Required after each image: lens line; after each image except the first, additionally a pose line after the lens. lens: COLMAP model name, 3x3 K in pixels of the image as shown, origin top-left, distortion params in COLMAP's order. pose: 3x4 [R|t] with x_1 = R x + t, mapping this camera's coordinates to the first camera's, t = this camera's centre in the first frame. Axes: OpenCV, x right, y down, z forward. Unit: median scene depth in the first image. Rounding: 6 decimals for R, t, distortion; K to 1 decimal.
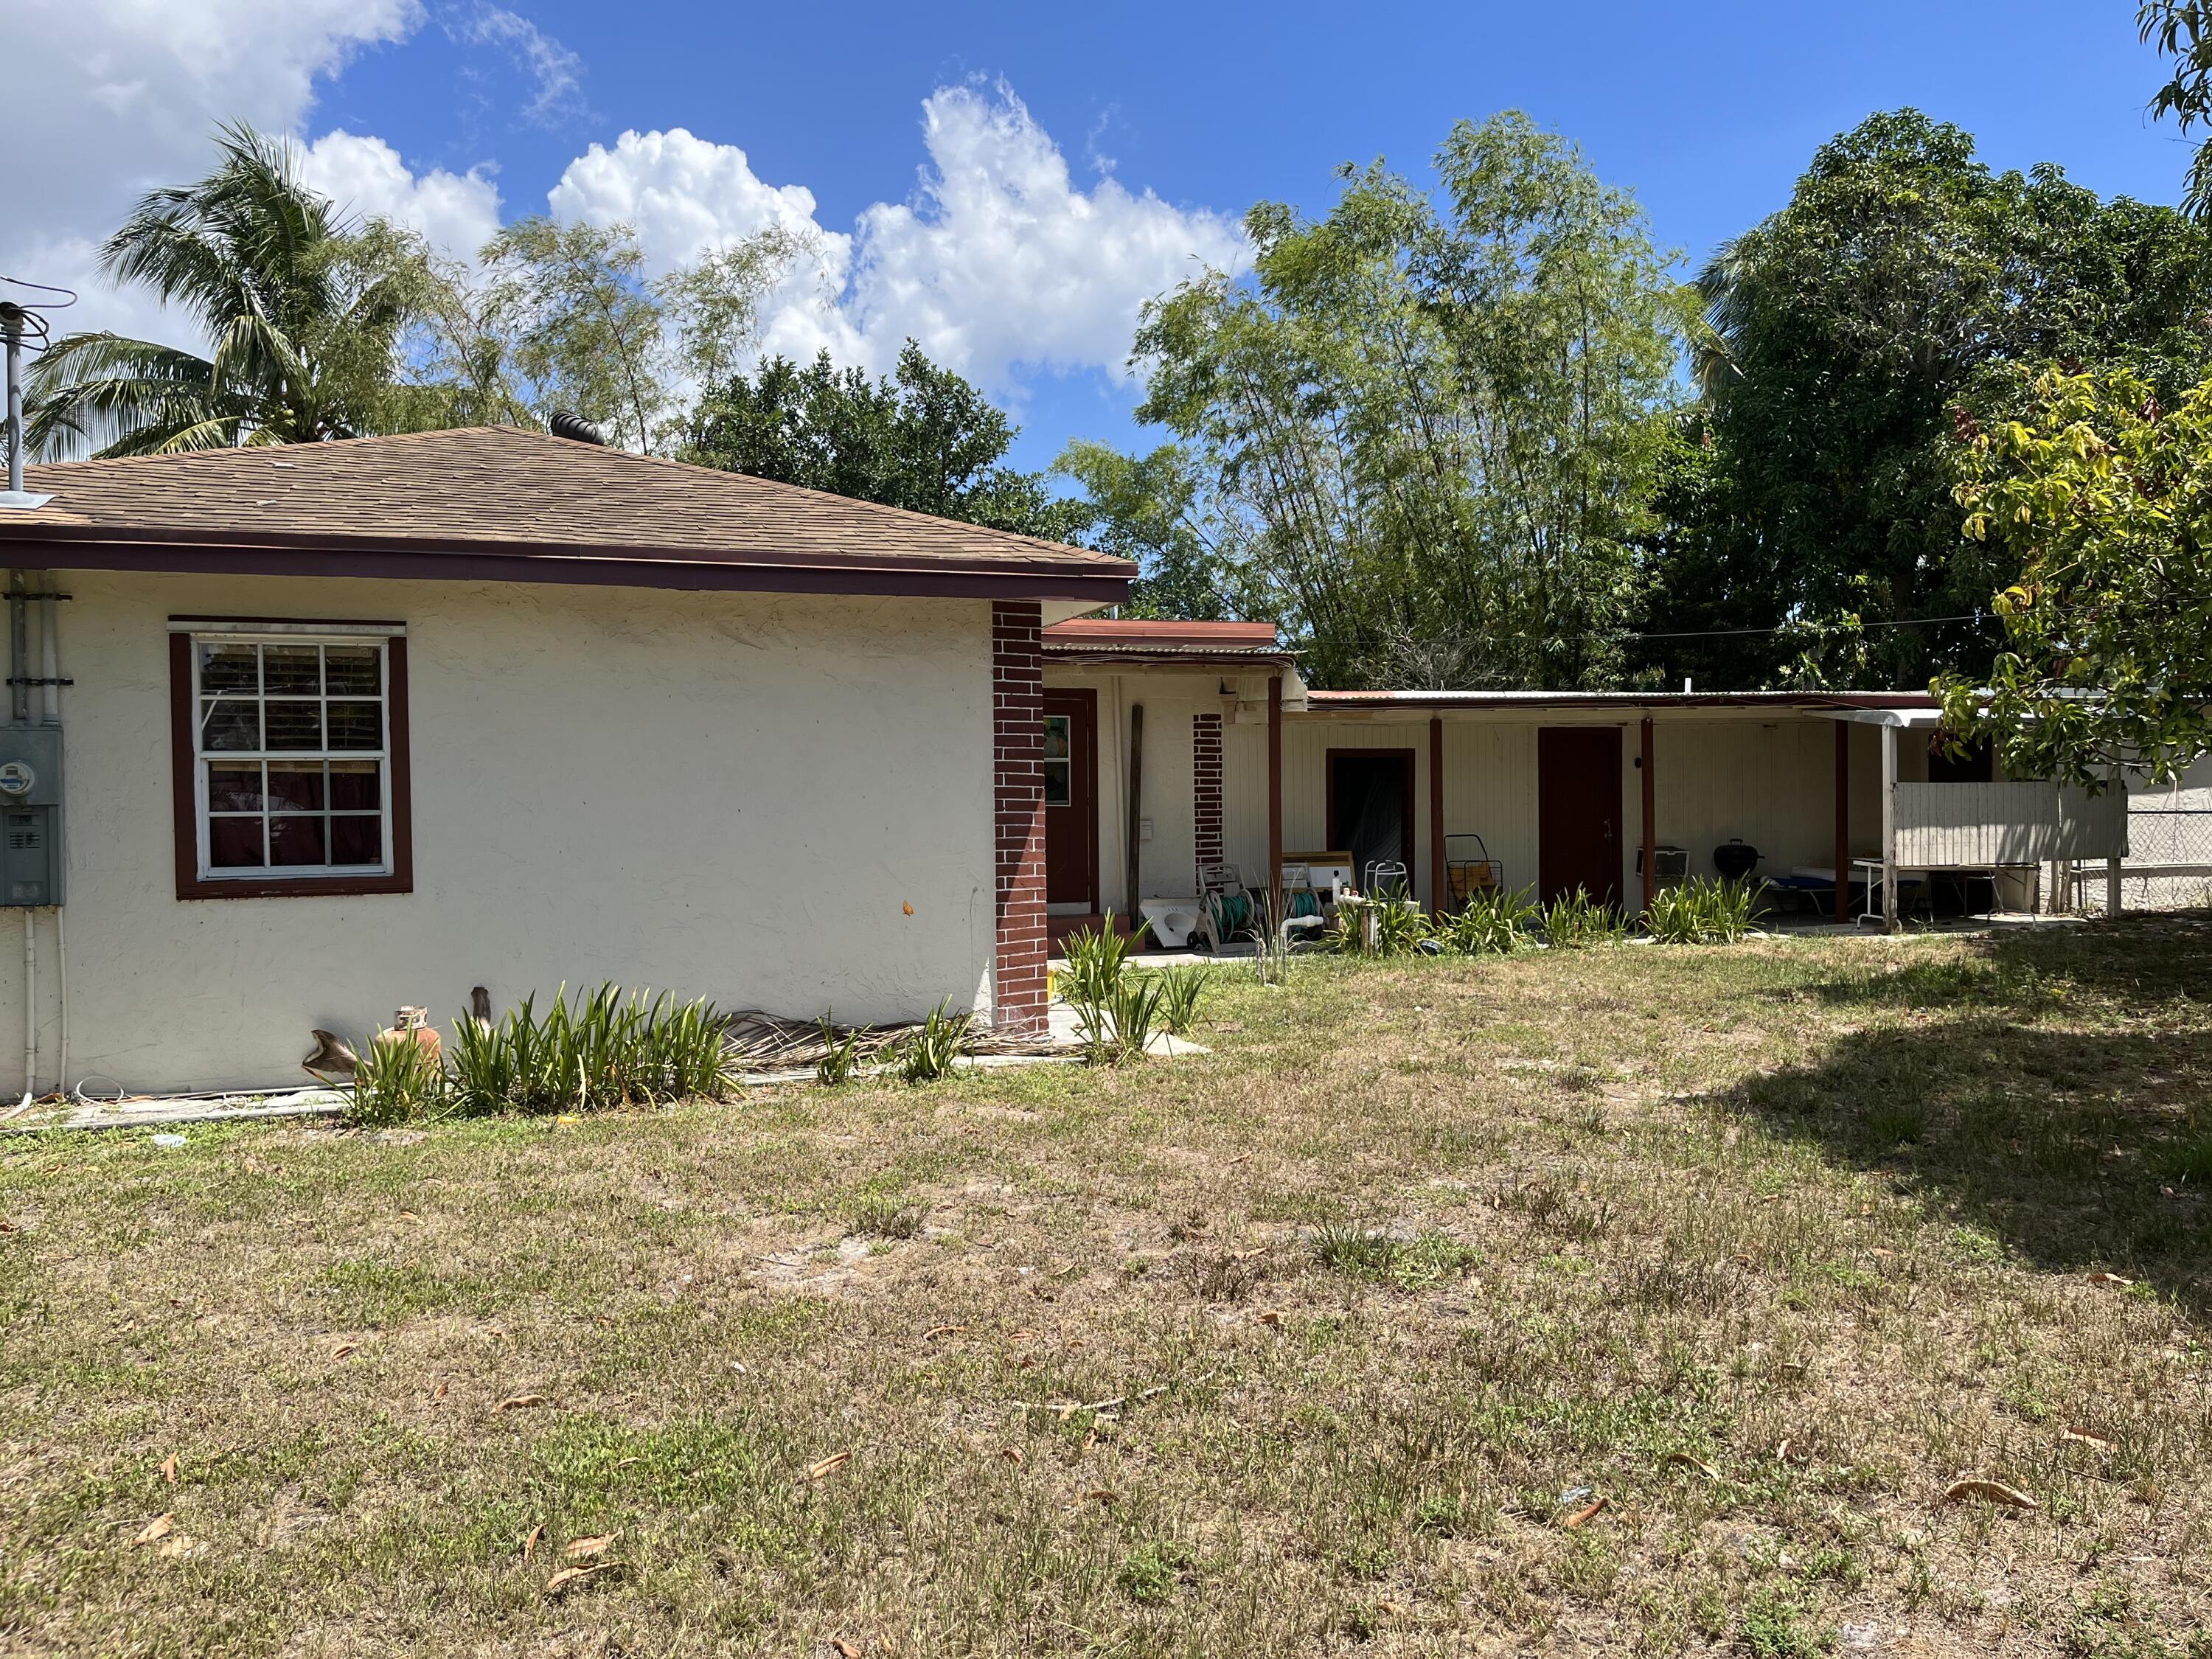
lens RADIAL K [[1668.3, 0, 1108.2], [0, 1668.3, 821.5], [0, 0, 1]] dist [0.061395, -0.087768]
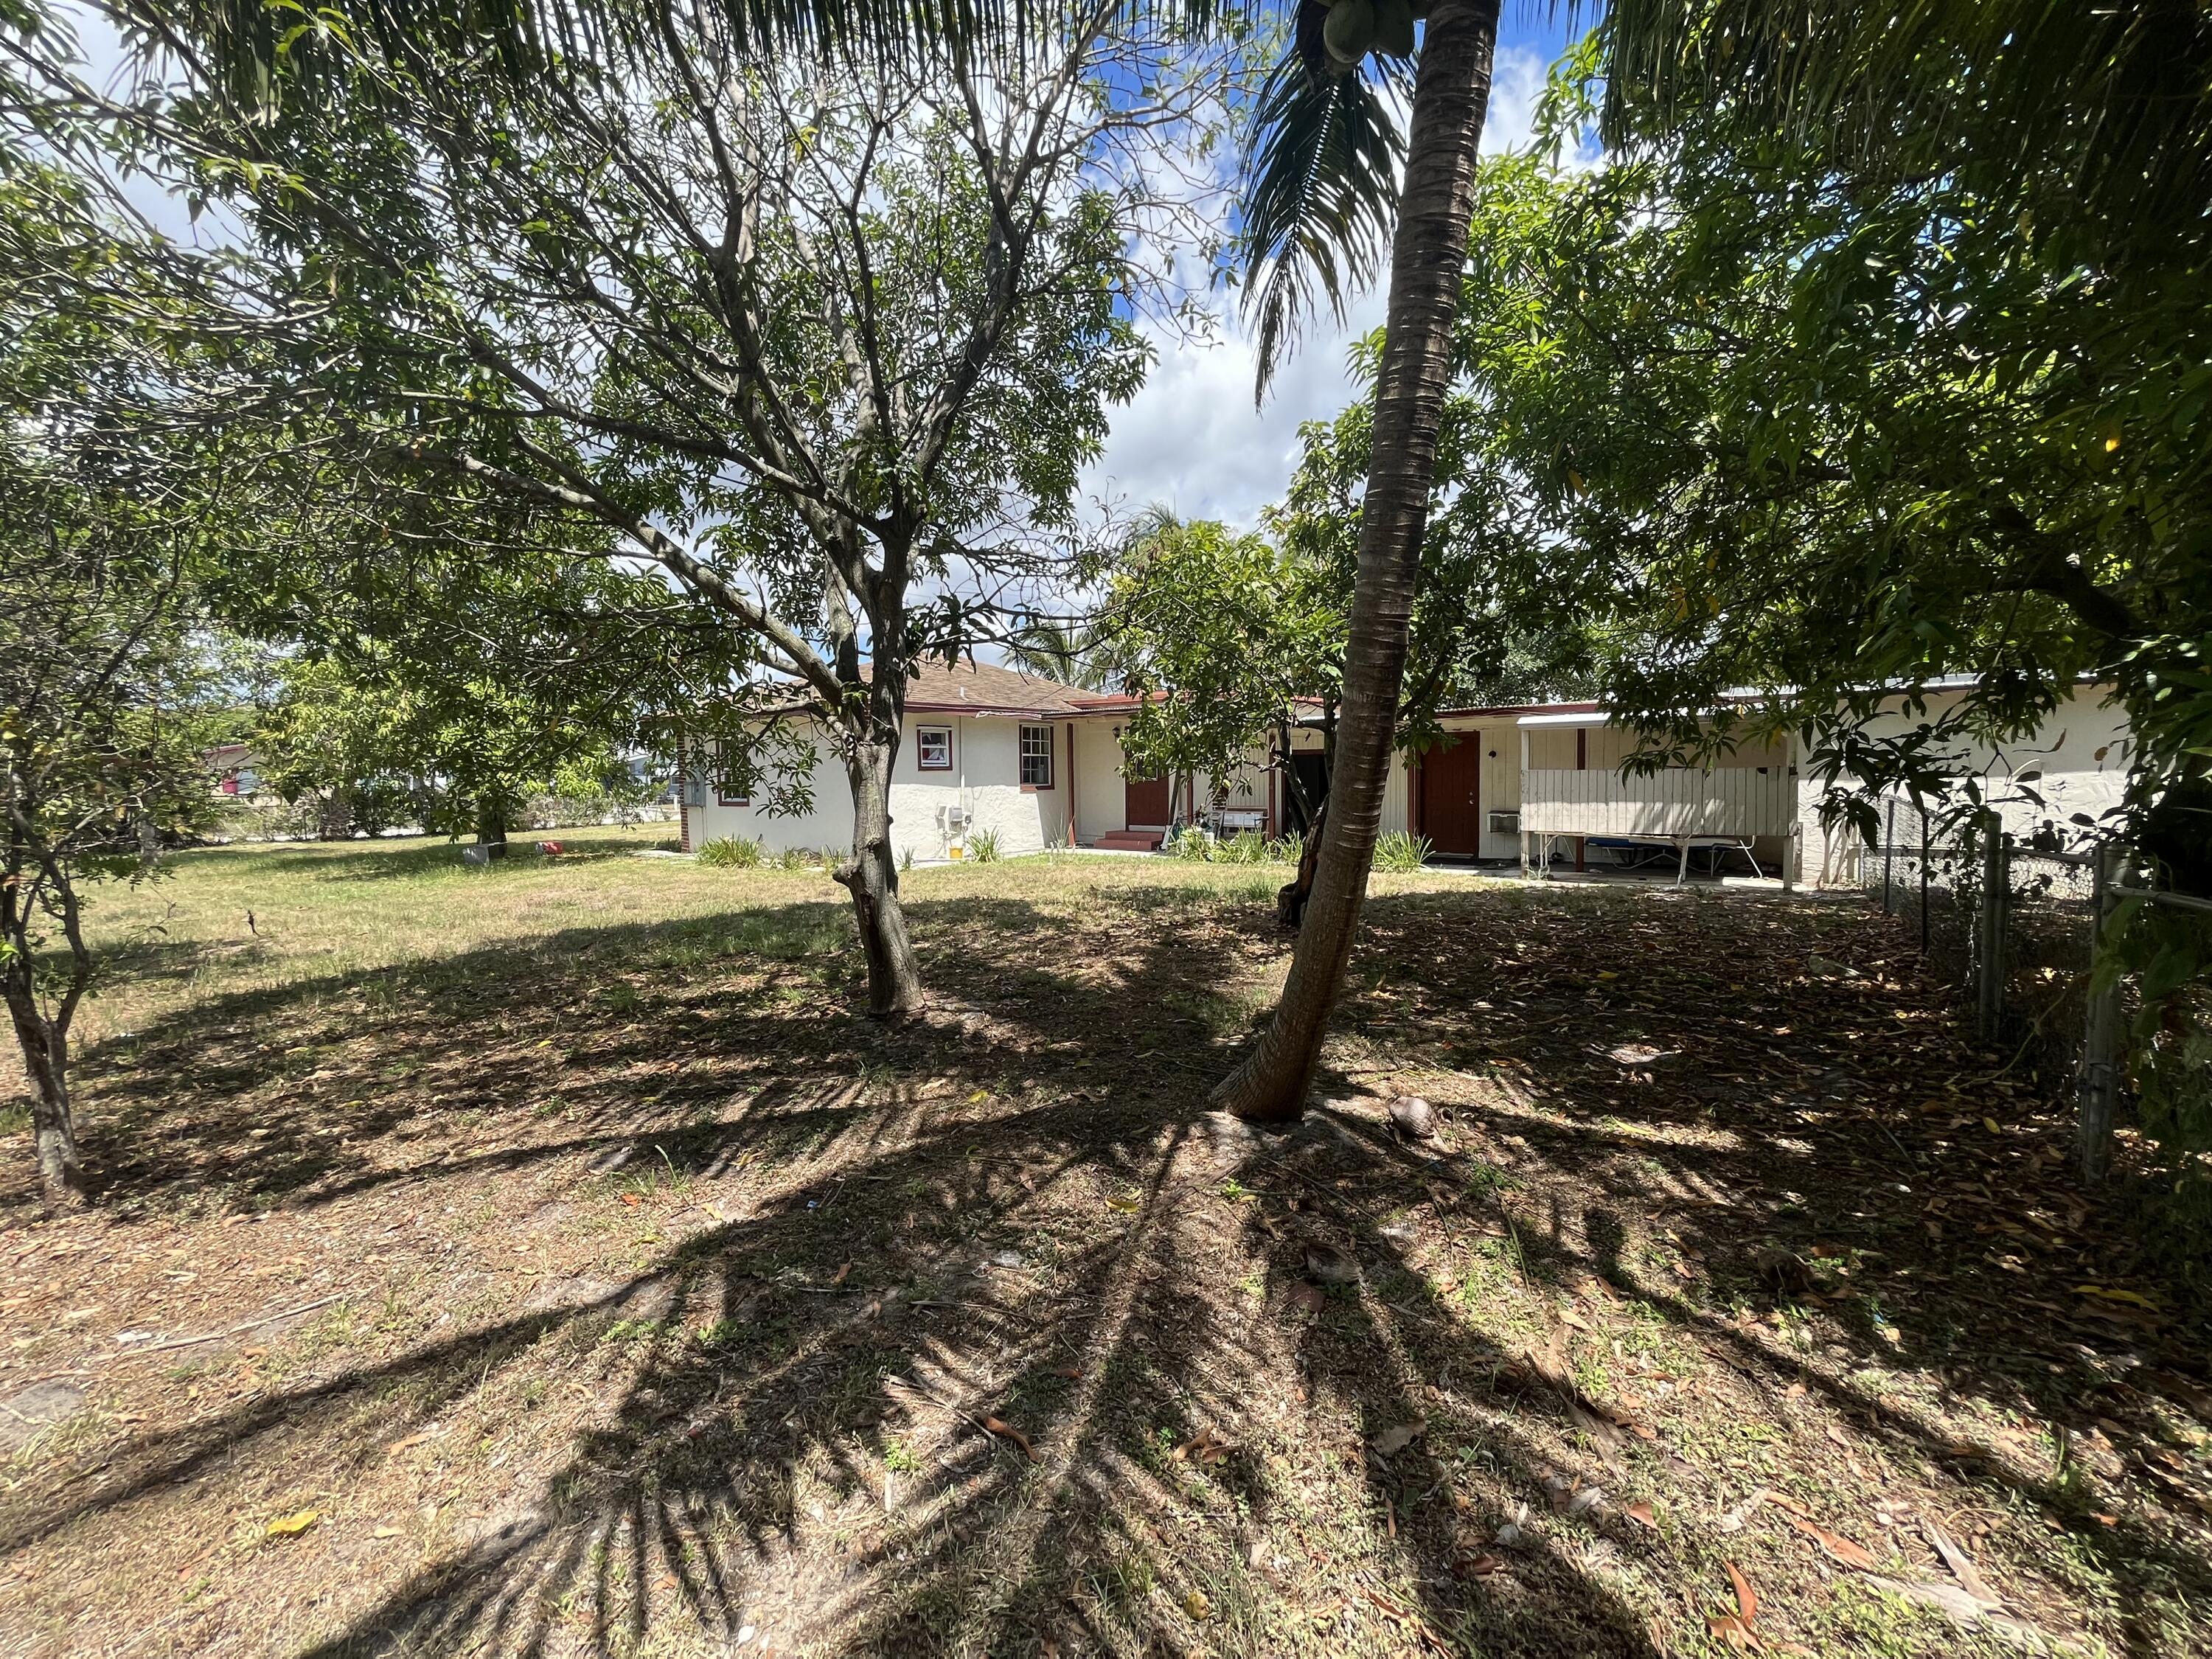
lens RADIAL K [[891.2, 0, 1104.8], [0, 891.2, 824.4], [0, 0, 1]] dist [-0.007043, 0.000699]
pose [[0.550386, 0.051437, -0.833324, 1.018230], [-0.004128, 0.998256, 0.058891, -0.022397], [0.834900, -0.028973, 0.549638, 0.363934]]
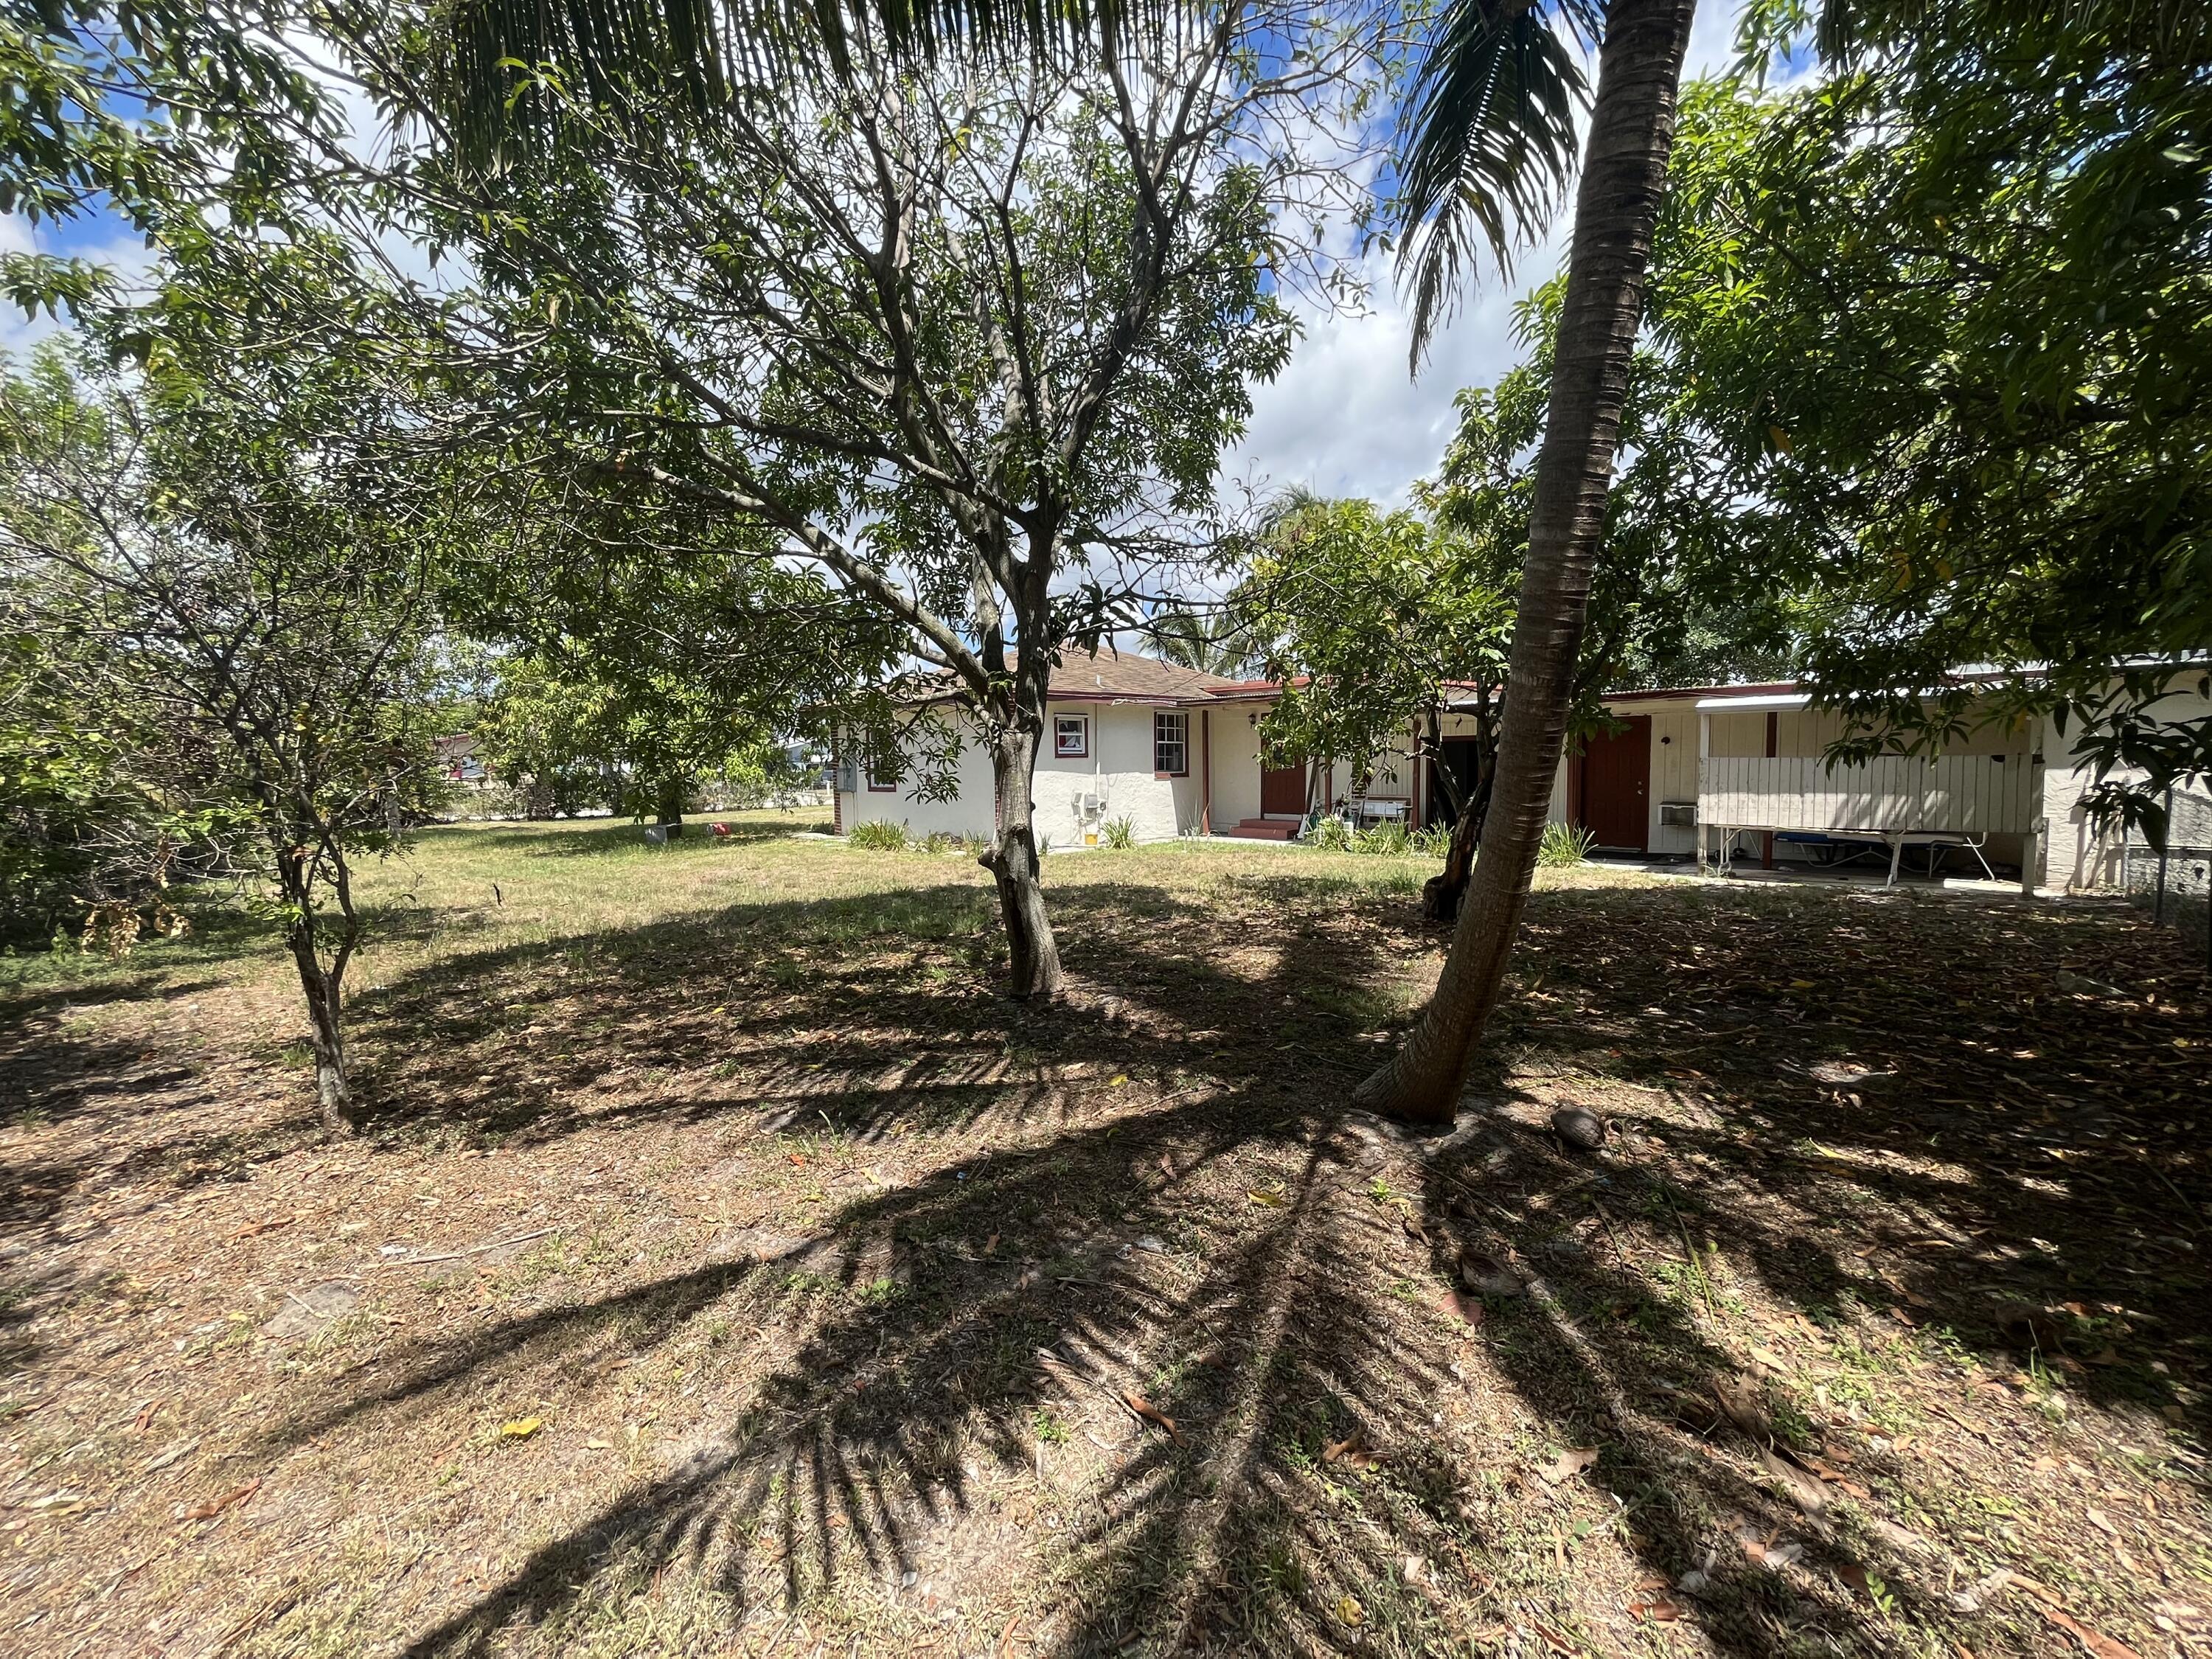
lens RADIAL K [[891.2, 0, 1103.2], [0, 891.2, 824.8], [0, 0, 1]] dist [-0.007043, 0.000699]
pose [[0.420369, 0.069220, -0.904709, 1.015626], [-0.004516, 0.997233, 0.074201, -0.022406], [0.907342, -0.027106, 0.419519, 0.360871]]
